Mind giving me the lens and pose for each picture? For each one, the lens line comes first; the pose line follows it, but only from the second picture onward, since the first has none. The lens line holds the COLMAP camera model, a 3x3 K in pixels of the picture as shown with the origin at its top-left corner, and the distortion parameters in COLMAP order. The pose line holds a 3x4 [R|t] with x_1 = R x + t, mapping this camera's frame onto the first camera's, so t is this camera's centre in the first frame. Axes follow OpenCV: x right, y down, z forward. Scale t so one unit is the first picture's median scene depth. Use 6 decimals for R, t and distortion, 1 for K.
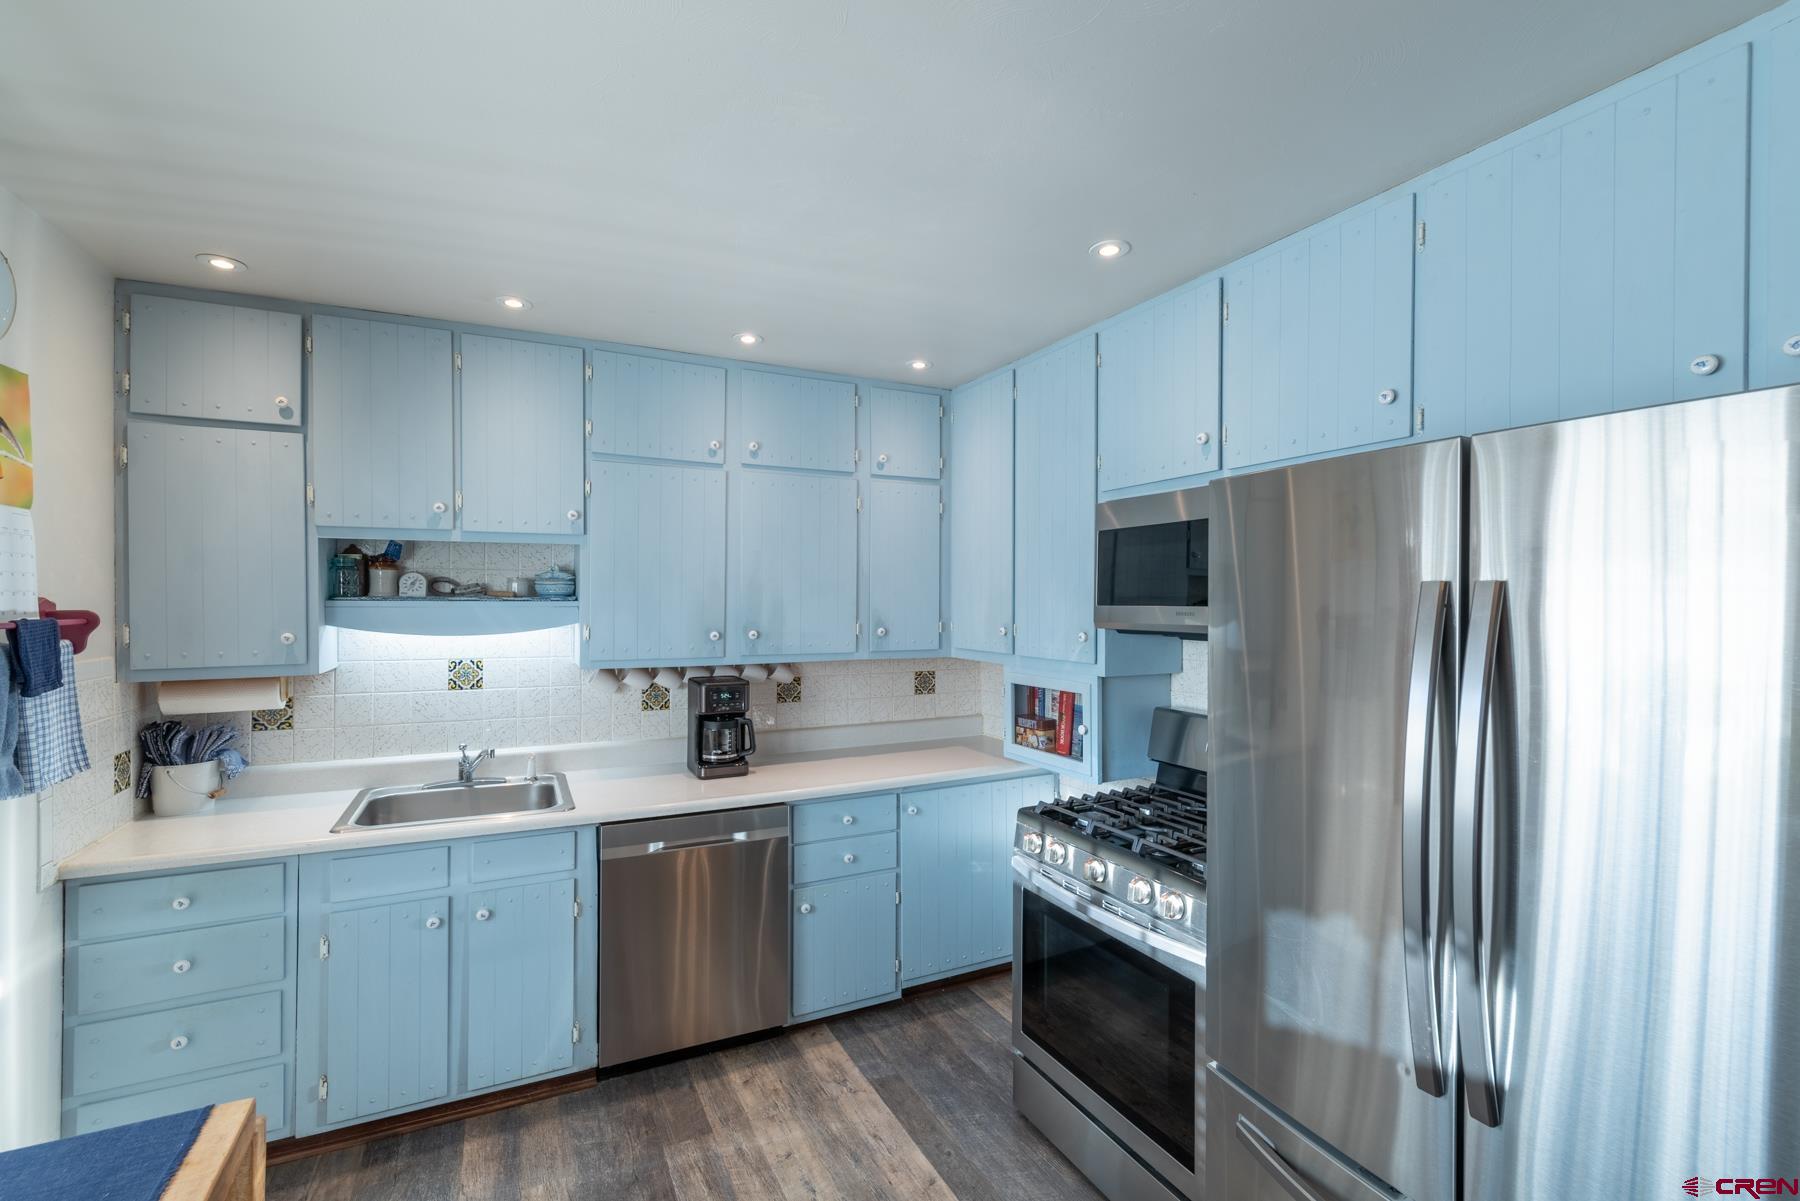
lens RADIAL K [[773.6, 0, 903.0], [0, 773.6, 604.9], [0, 0, 1]] dist [0.002005, 0.000869]
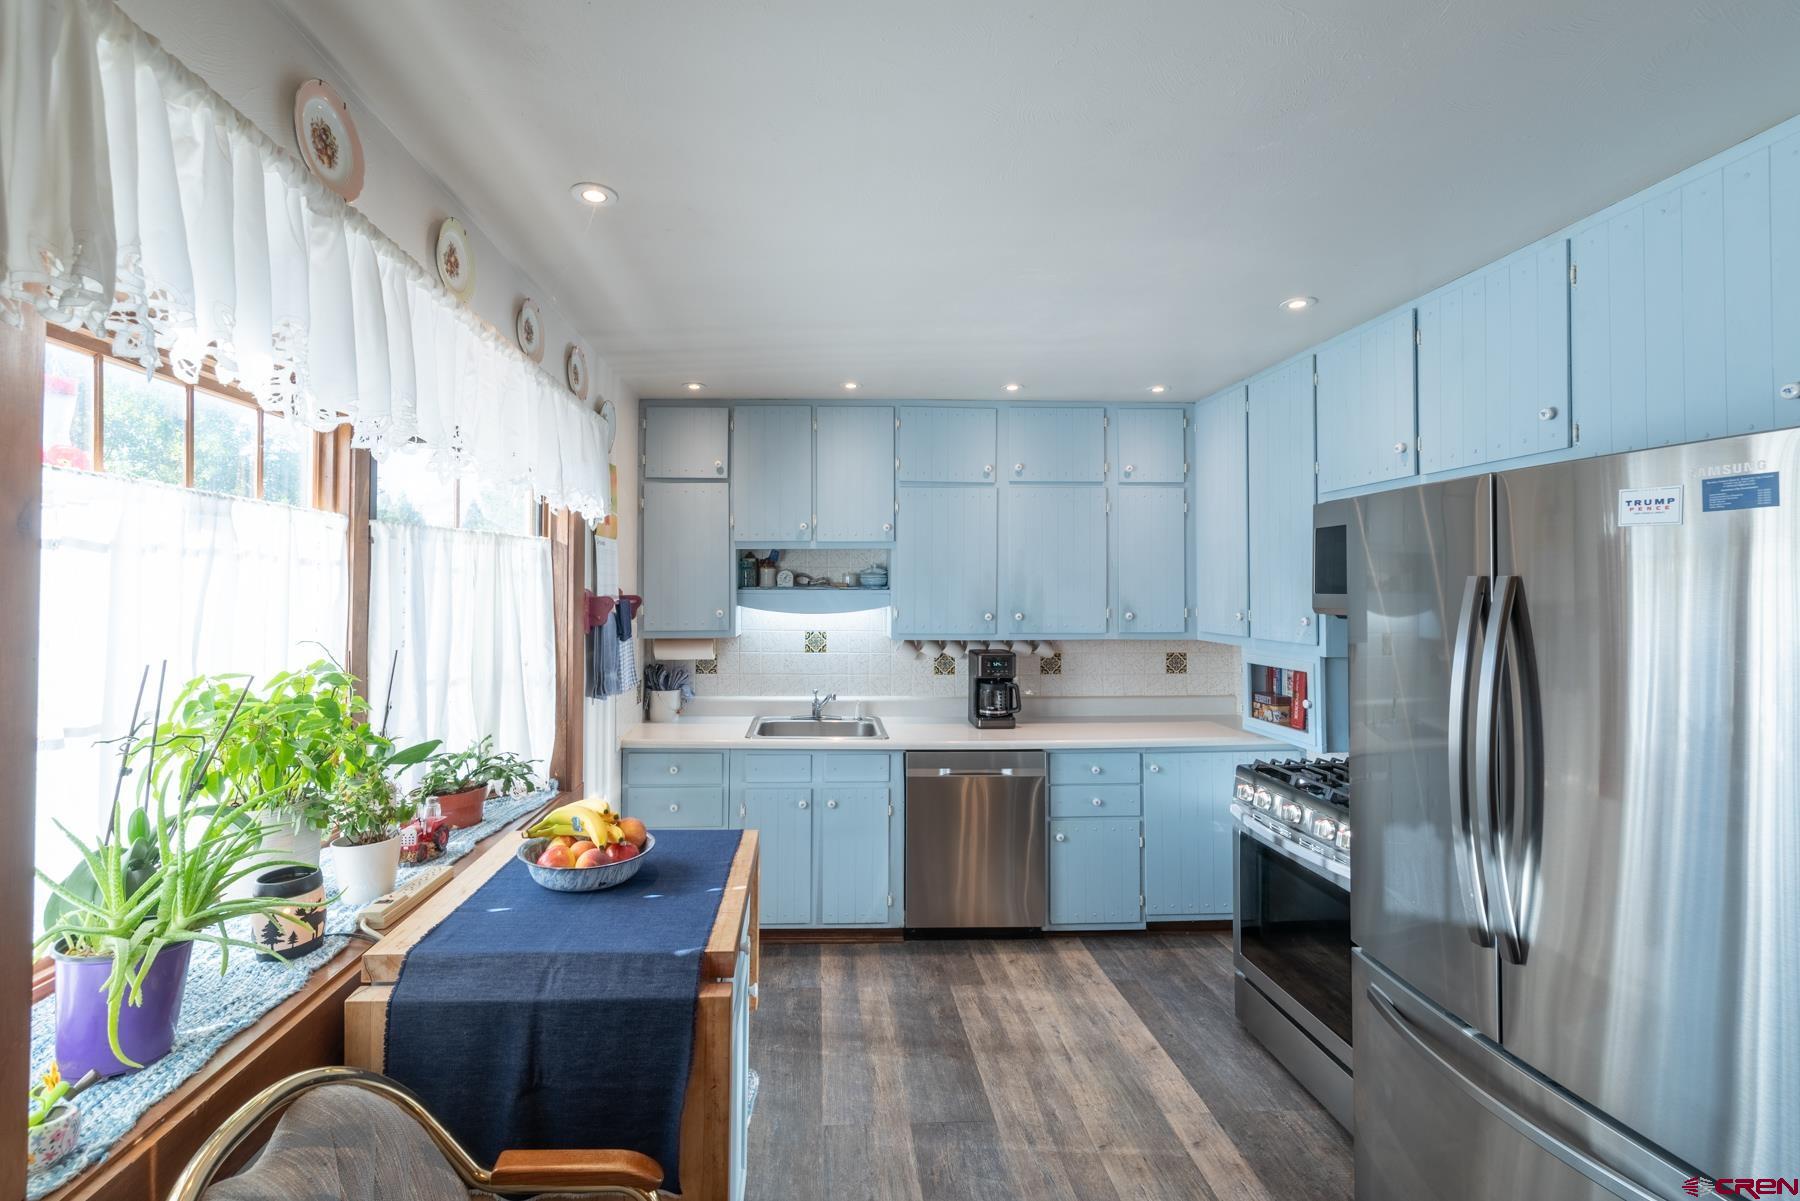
lens RADIAL K [[795.2, 0, 859.8], [0, 795.2, 571.8], [0, 0, 1]] dist [0.000463, 0.000138]
pose [[0.914620, -0.009228, -0.404209, 0.103500], [-0.001689, 0.999644, -0.026644, 0.000669], [0.404311, 0.025052, 0.914278, -0.318820]]
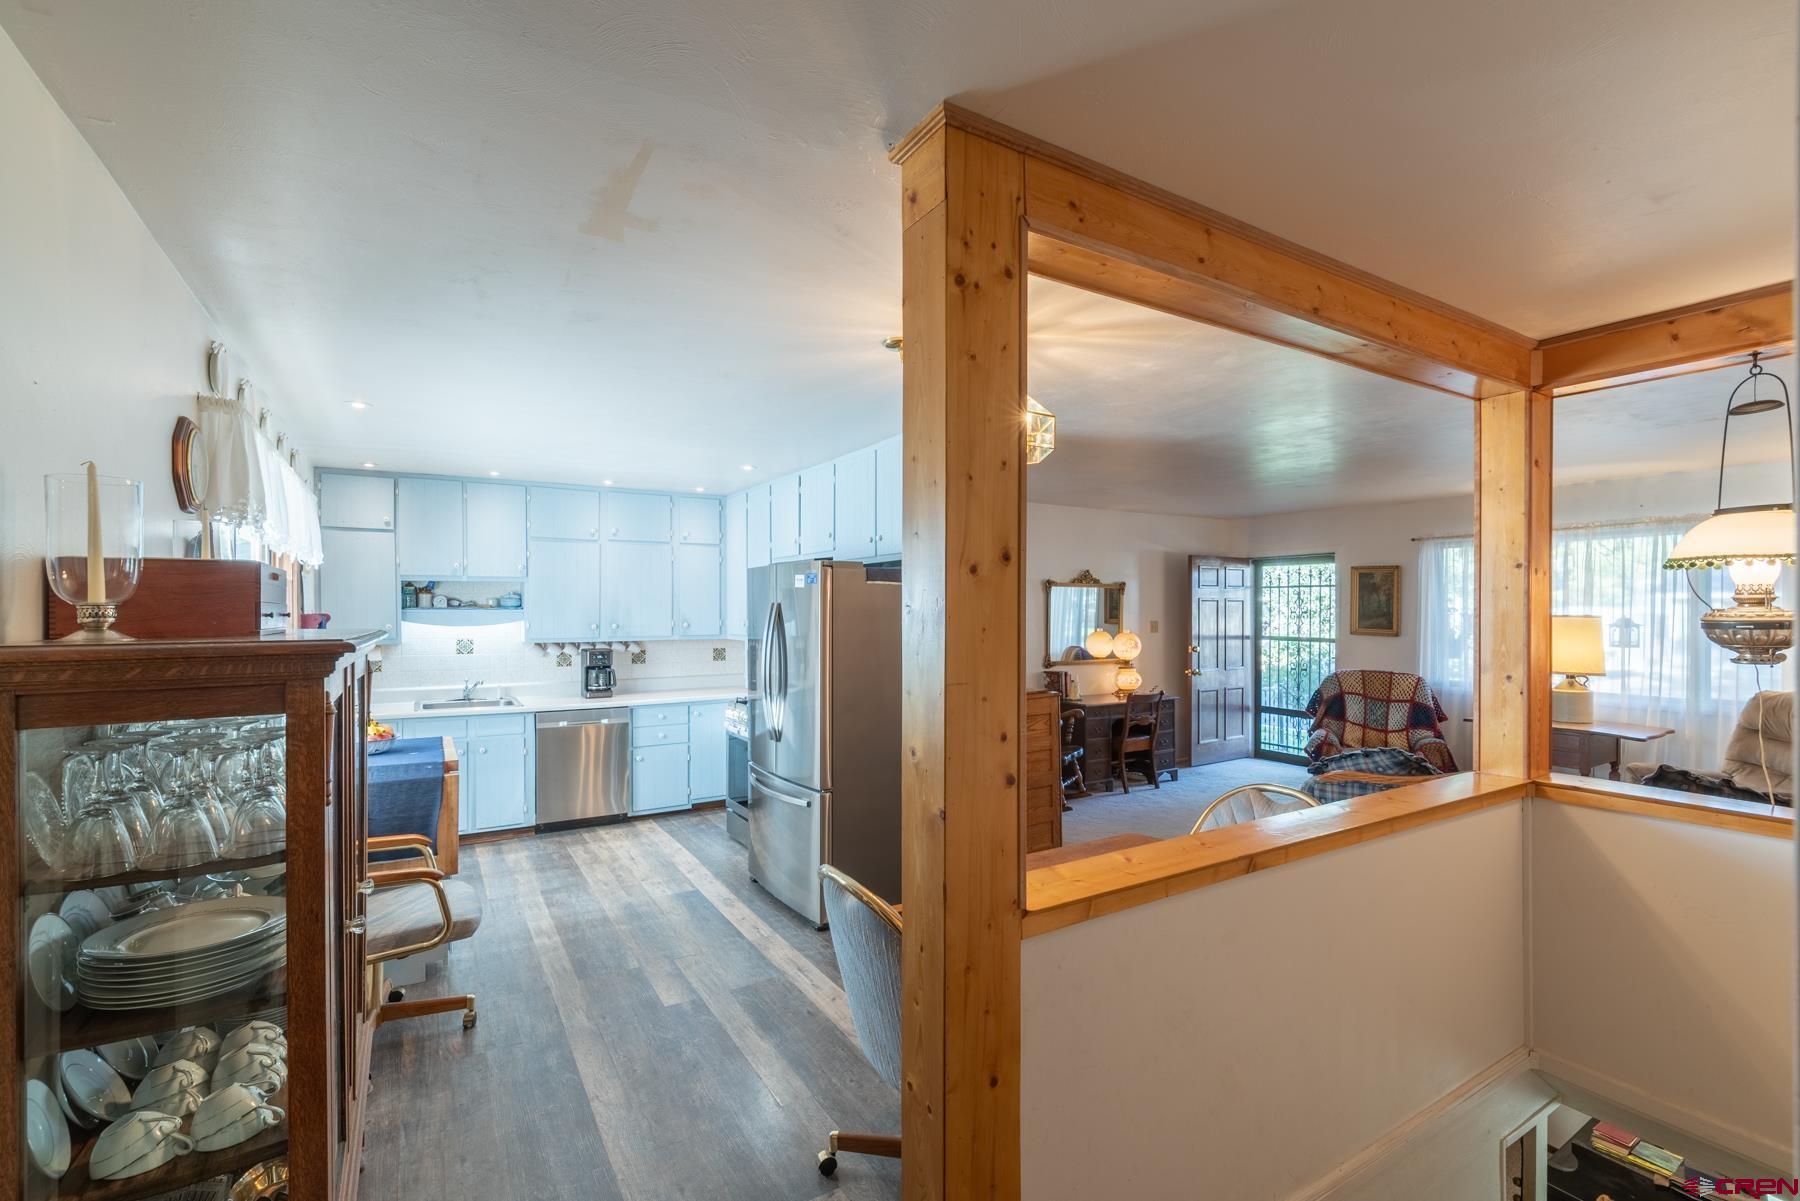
lens RADIAL K [[786.3, 0, 898.9], [0, 786.3, 615.8], [0, 0, 1]] dist [0.001744, 0.001534]
pose [[0.997055, -0.004022, 0.076585, 0.418859], [0.003755, 0.999986, 0.003639, 0.008238], [-0.076599, -0.003340, 0.997056, -1.176196]]
